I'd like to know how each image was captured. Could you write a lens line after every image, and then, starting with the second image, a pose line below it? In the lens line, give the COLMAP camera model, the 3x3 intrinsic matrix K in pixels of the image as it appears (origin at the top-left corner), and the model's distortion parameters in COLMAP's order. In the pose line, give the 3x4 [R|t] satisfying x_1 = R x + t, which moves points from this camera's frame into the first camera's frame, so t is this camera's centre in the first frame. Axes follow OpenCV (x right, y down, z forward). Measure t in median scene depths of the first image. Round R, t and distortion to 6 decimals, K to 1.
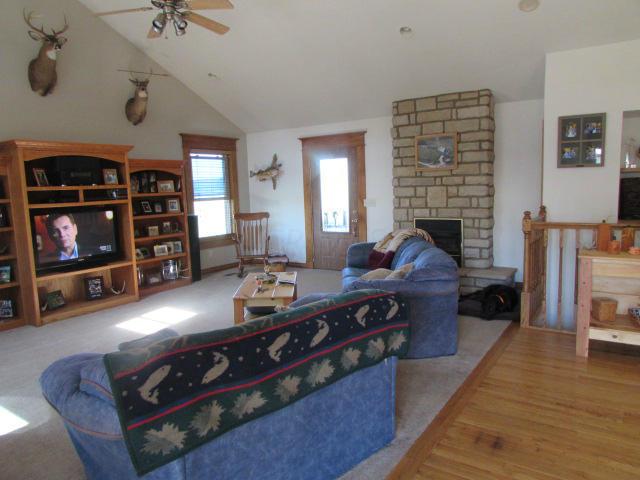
lens RADIAL K [[450.7, 0, 320.2], [0, 450.7, 238.0], [0, 0, 1]] dist [-0.052256, 0.032448]
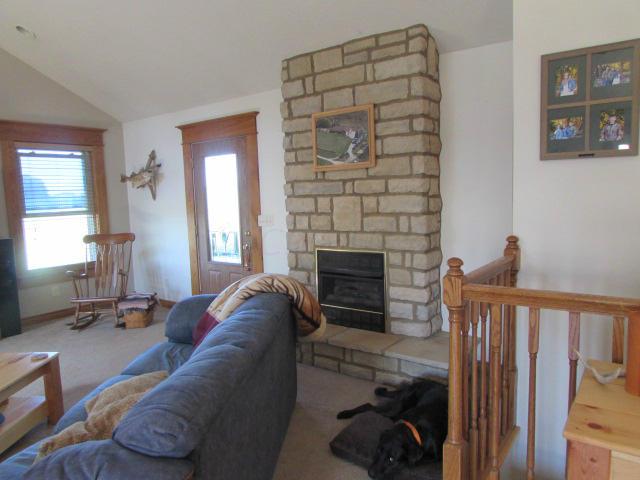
lens RADIAL K [[450.7, 0, 320.2], [0, 450.7, 238.0], [0, 0, 1]] dist [-0.052256, 0.032448]
pose [[0.999439, 0.001962, -0.033435, 0.244617], [-0.002399, 0.999912, -0.013051, -0.051367], [0.033407, 0.013124, 0.999356, 0.399239]]
